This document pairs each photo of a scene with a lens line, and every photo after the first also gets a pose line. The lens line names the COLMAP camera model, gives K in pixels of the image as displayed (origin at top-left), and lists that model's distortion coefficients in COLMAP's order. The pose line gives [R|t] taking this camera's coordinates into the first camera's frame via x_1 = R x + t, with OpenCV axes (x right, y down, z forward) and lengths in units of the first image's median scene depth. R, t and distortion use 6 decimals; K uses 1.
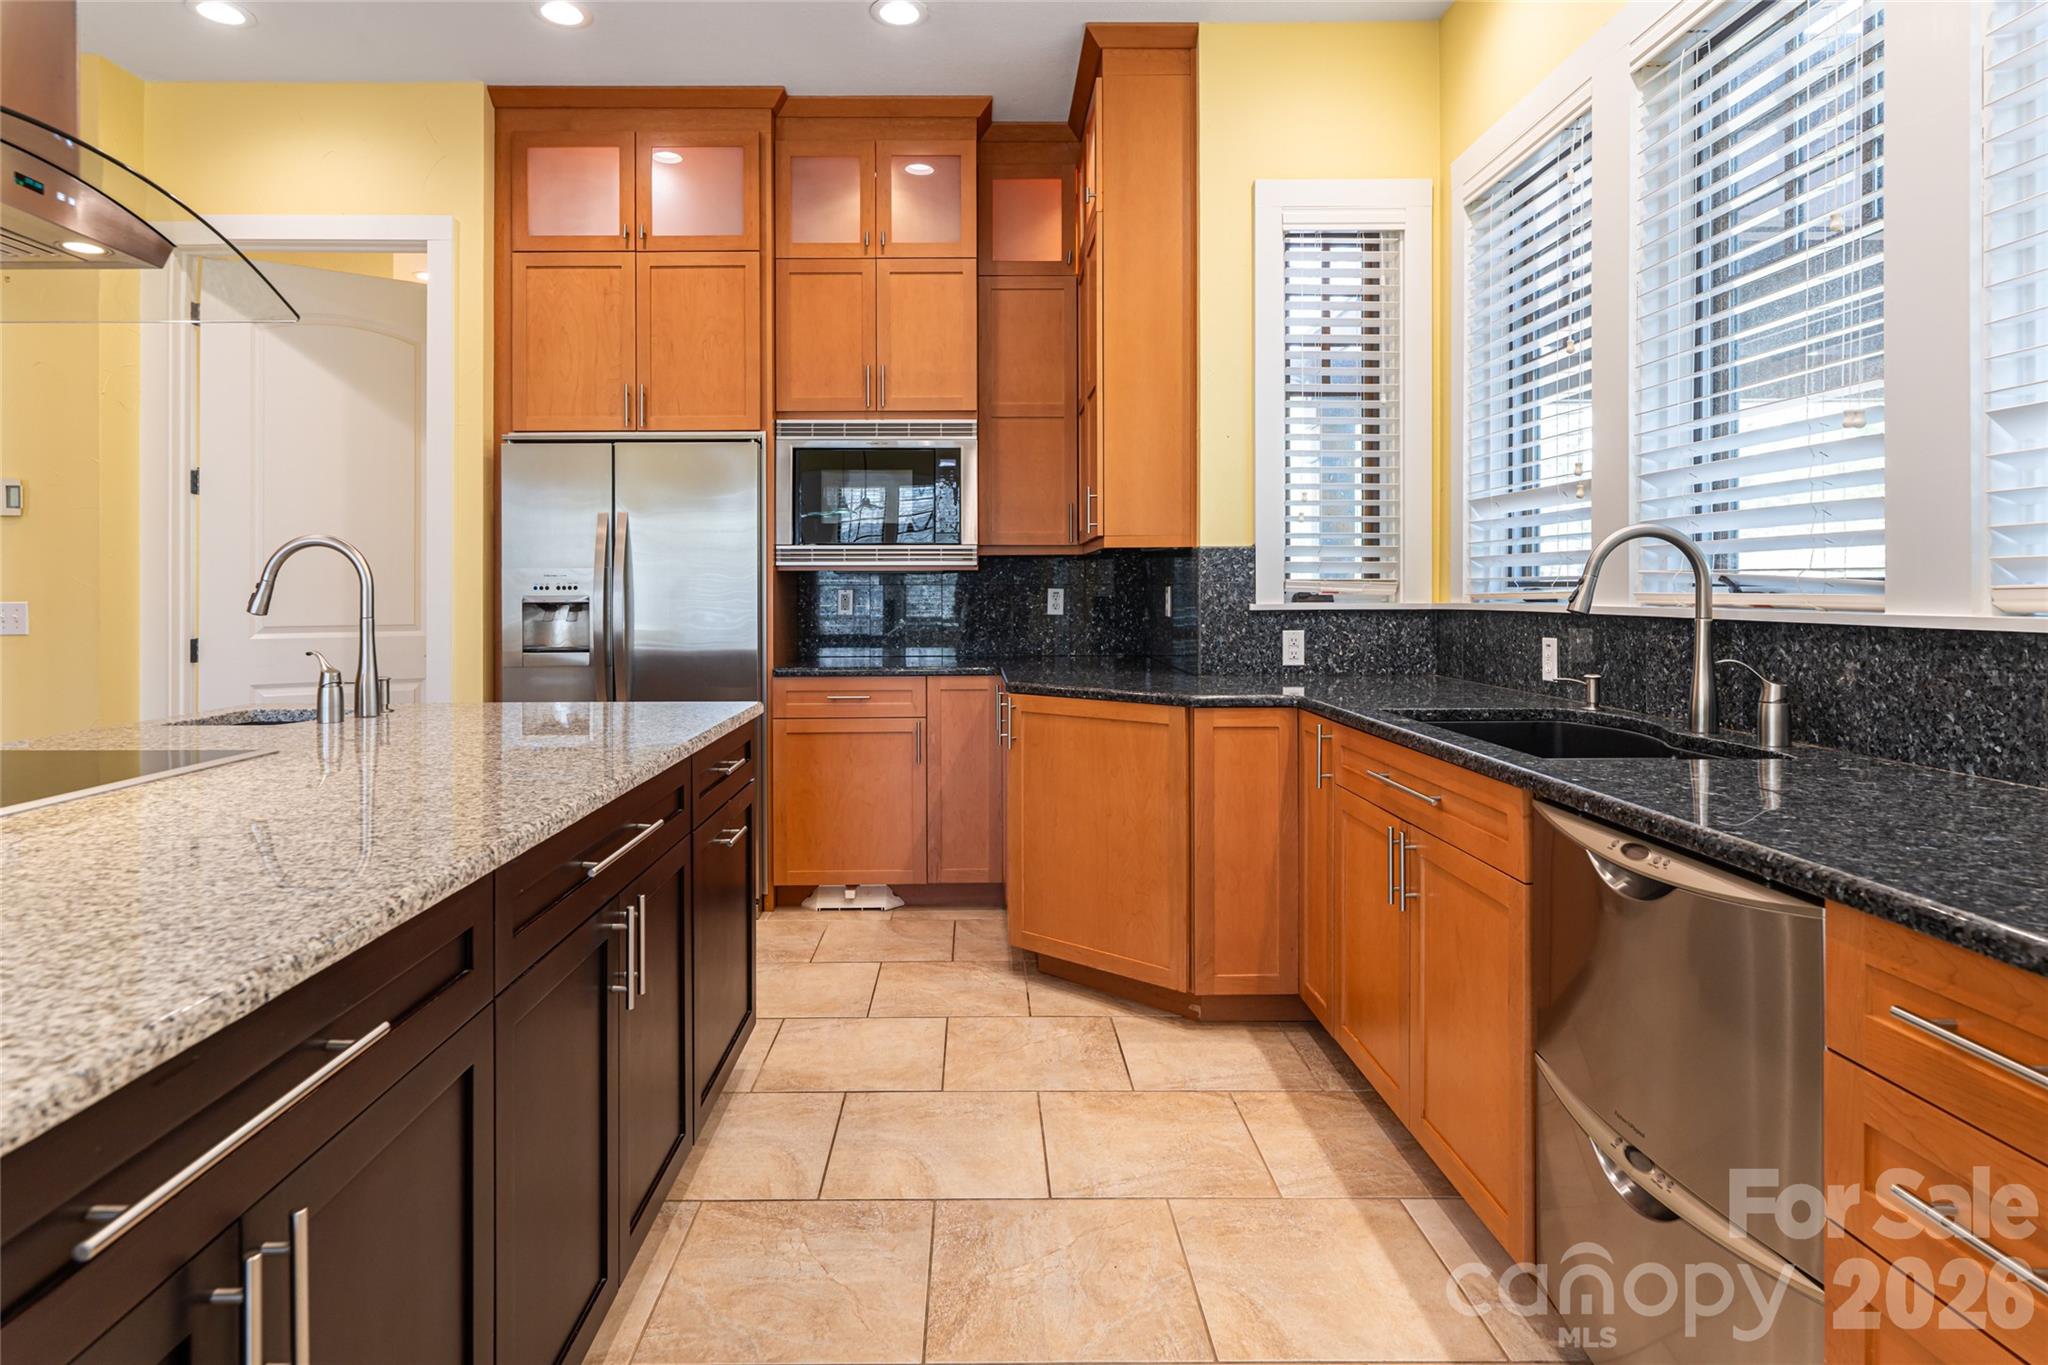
lens RADIAL K [[1091.4, 0, 1013.4], [0, 1091.4, 585.1], [0, 0, 1]] dist [0.000901, 0.000152]
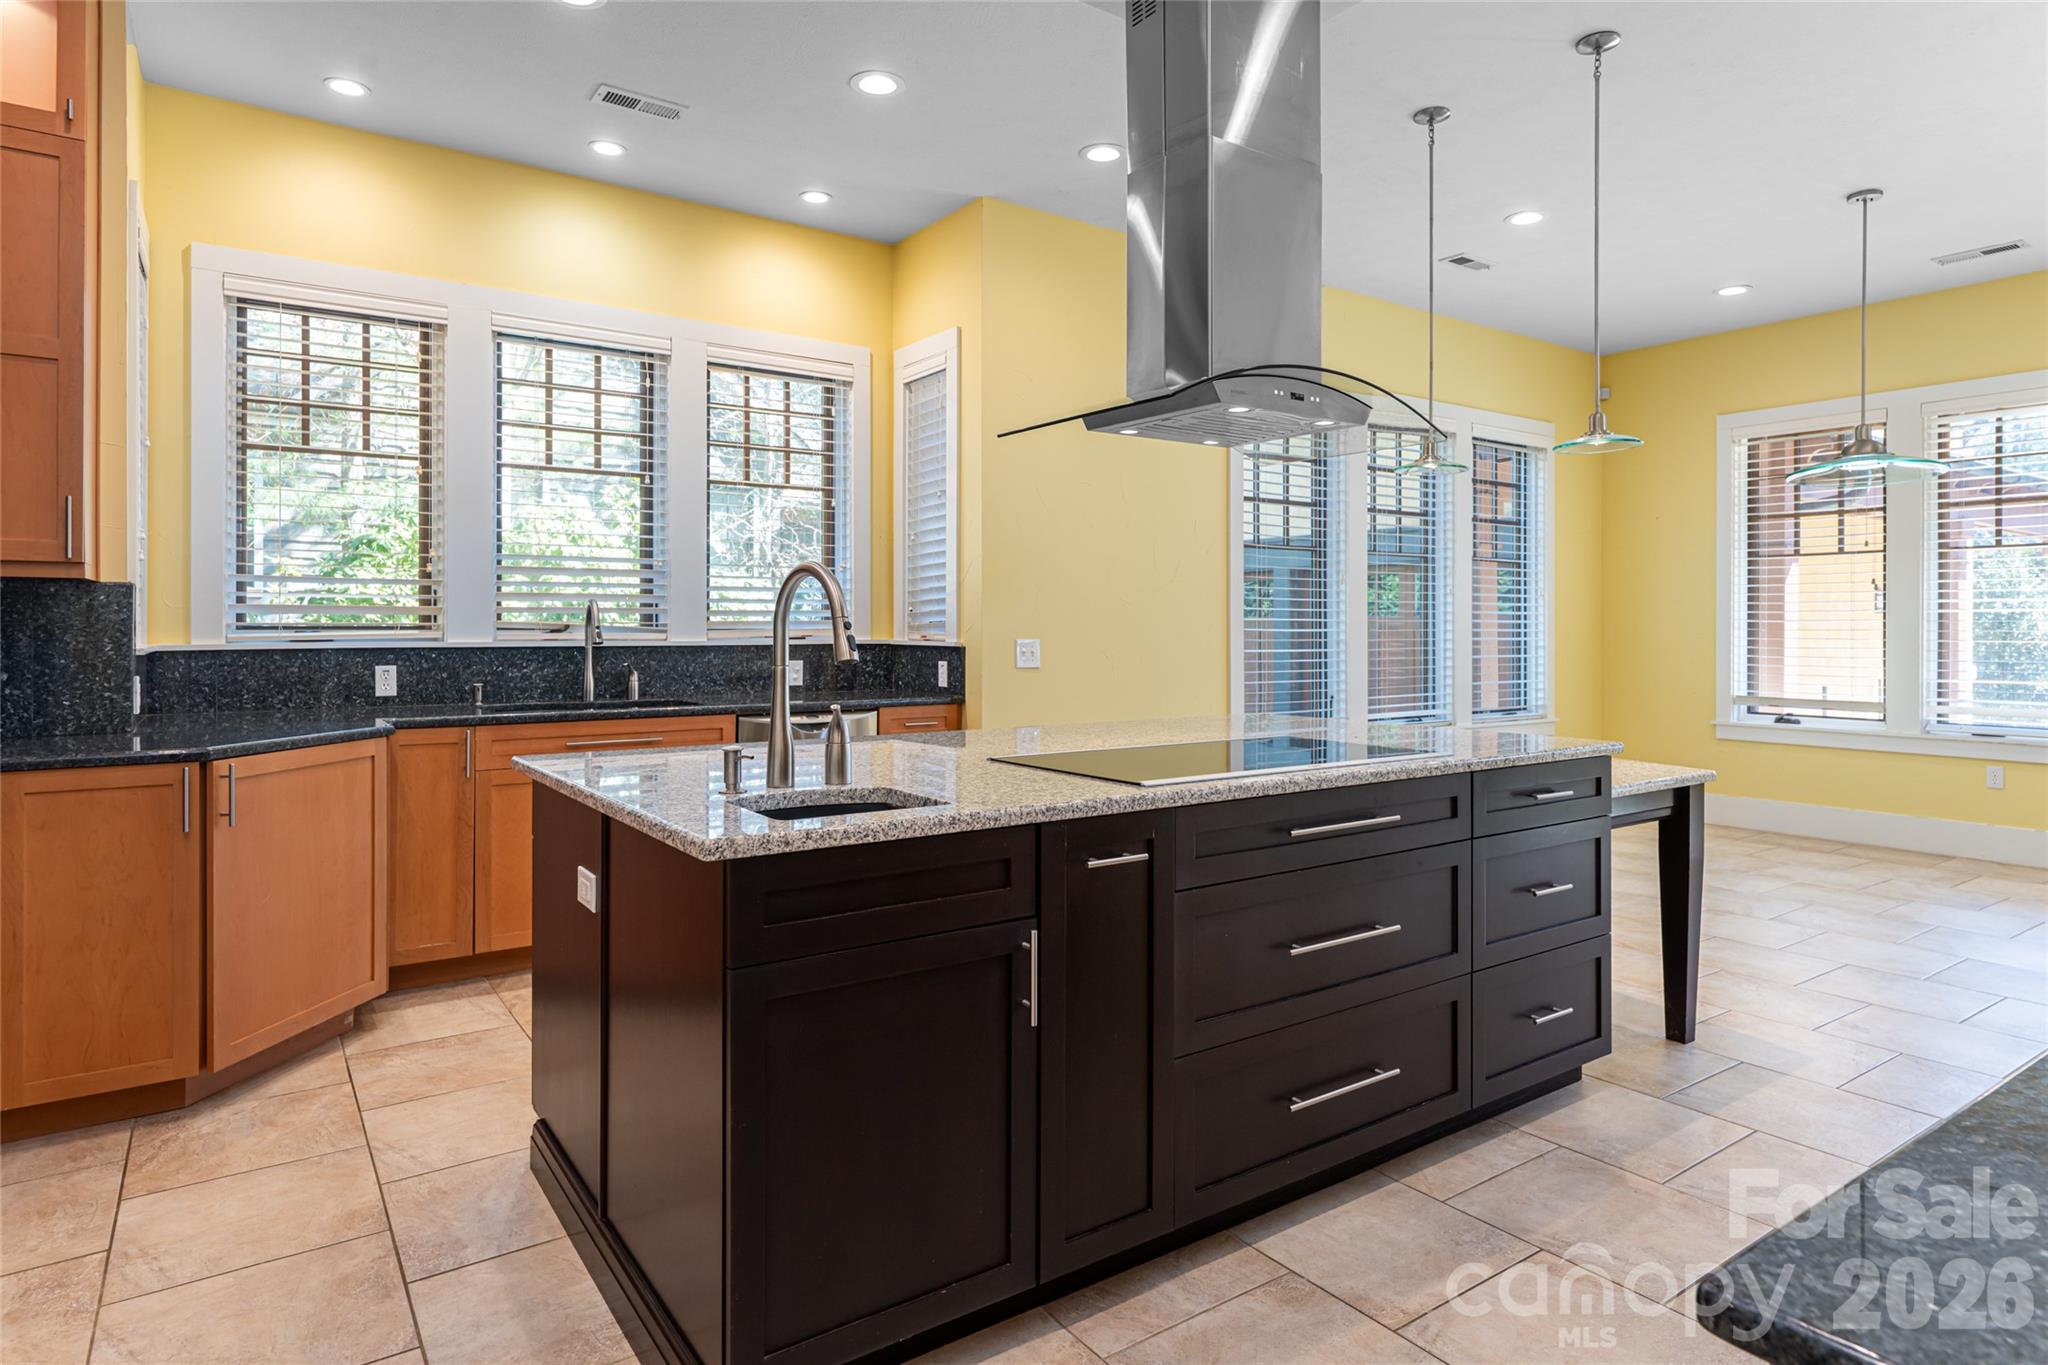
lens RADIAL K [[1147.1, 0, 1024.6], [0, 1147.1, 648.7], [0, 0, 1]] dist [0.001819, 0.000113]
pose [[-0.553541, -0.011993, 0.832735, -1.120371], [-0.004571, 0.999925, 0.011362, 0.005203], [-0.832809, 0.002483, -0.553554, 1.051040]]
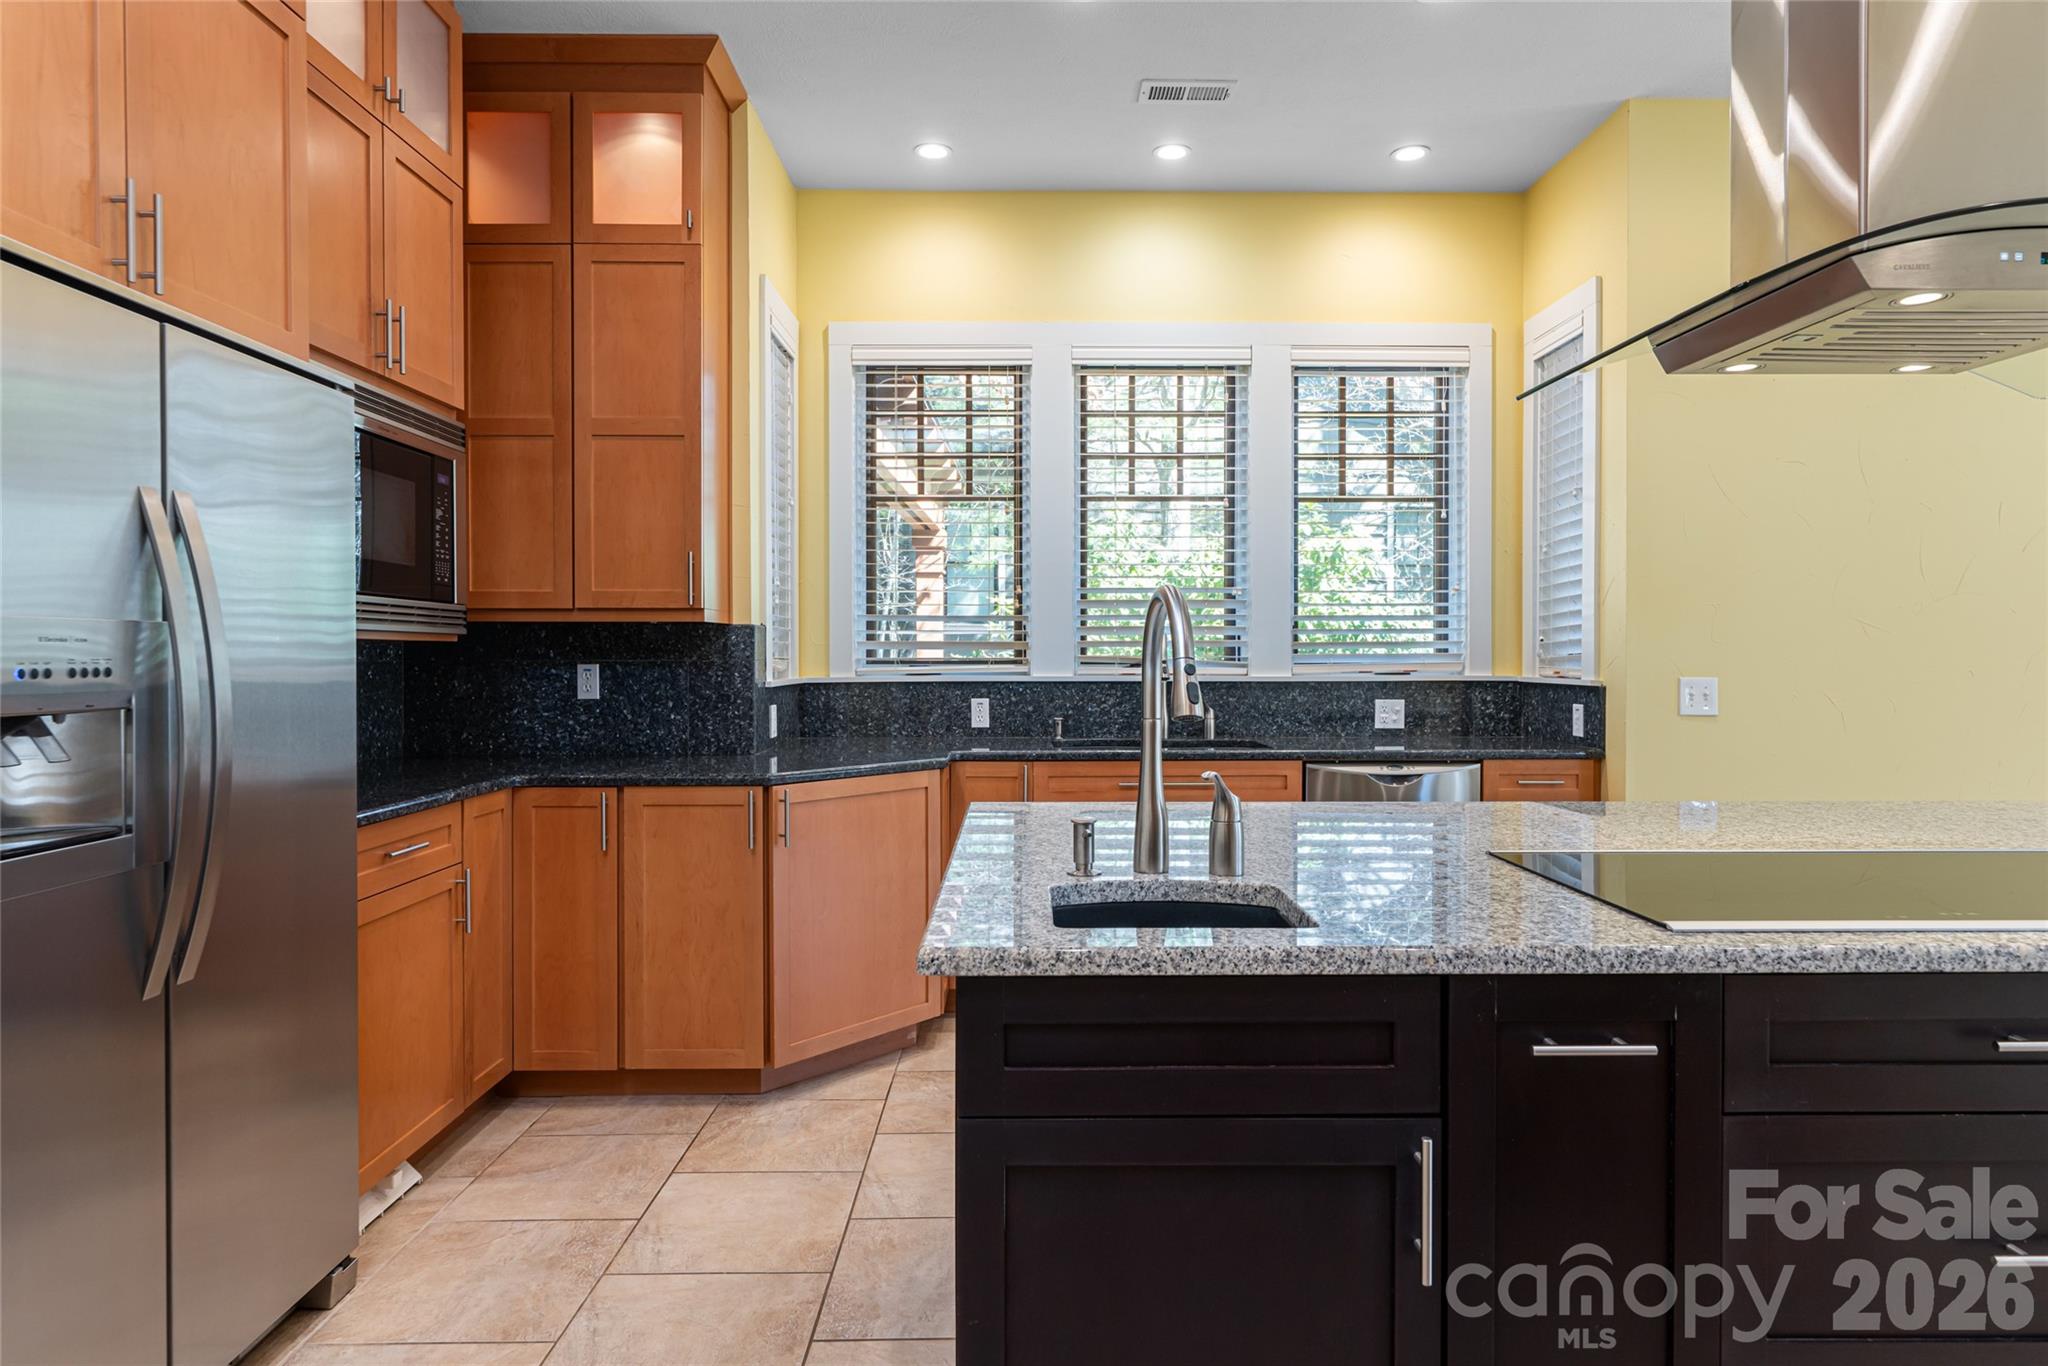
lens RADIAL K [[1174.2, 0, 1024.0], [0, 1174.2, 683.0], [0, 0, 1]] dist [0.000110, -0.000386]
pose [[0.011169, -0.018414, 0.999768, -1.026647], [-0.005815, 0.999812, 0.018480, -0.002430], [-0.999921, -0.006020, 0.011060, 0.854874]]
